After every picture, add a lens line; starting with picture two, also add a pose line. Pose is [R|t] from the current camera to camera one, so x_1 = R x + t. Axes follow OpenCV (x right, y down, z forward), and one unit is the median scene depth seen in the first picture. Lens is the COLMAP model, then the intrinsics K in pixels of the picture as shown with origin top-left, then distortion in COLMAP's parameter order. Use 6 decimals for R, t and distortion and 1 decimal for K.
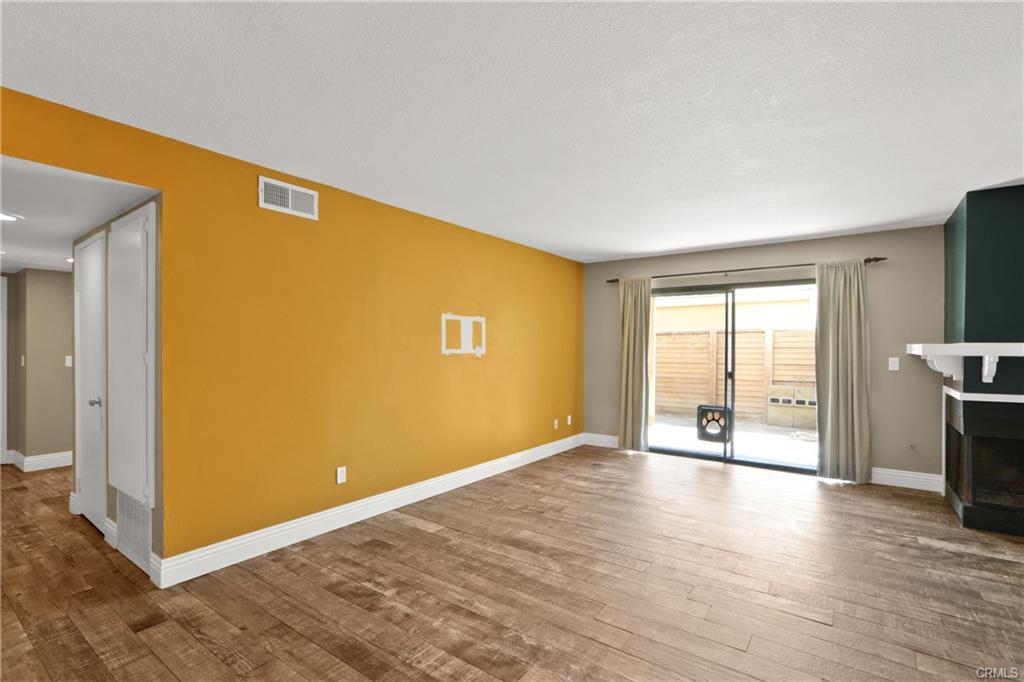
lens RADIAL K [[475.1, 0, 519.5], [0, 475.1, 346.0], [0, 0, 1]] dist [-0.014978, 0.002133]
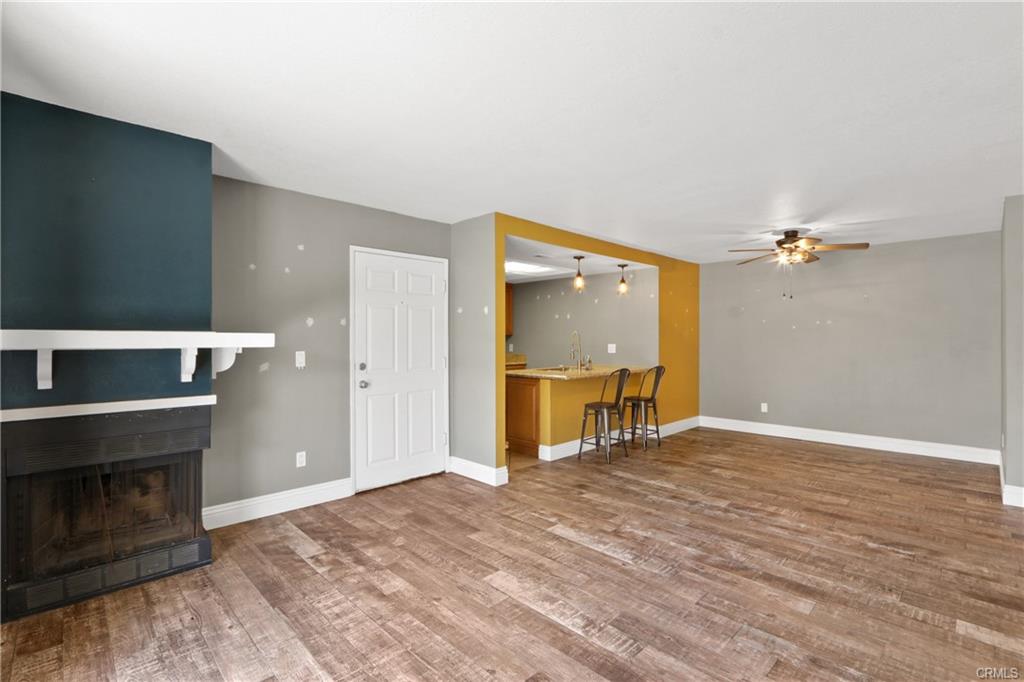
lens RADIAL K [[475.1, 0, 513.8], [0, 475.1, 336.5], [0, 0, 1]] dist [-0.014978, 0.002133]
pose [[-0.985286, -0.003662, 0.170872, 0.312712], [-0.005670, 0.999920, -0.011266, 0.007195], [-0.170817, -0.012069, -0.985229, 1.737520]]
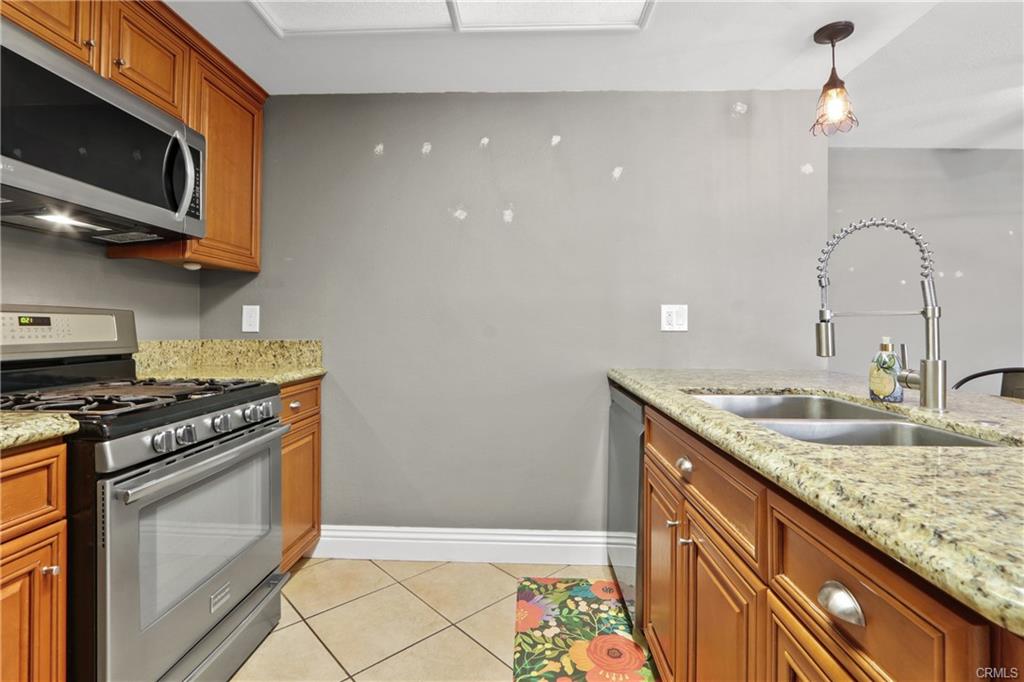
lens RADIAL K [[475.1, 0, 502.9], [0, 475.1, 321.7], [0, 0, 1]] dist [-0.014978, 0.002133]
pose [[-0.835134, -0.015103, -0.549840, 0.817555], [-0.005029, 0.999791, -0.019825, 0.053626], [0.550024, -0.013791, -0.835035, 0.103522]]
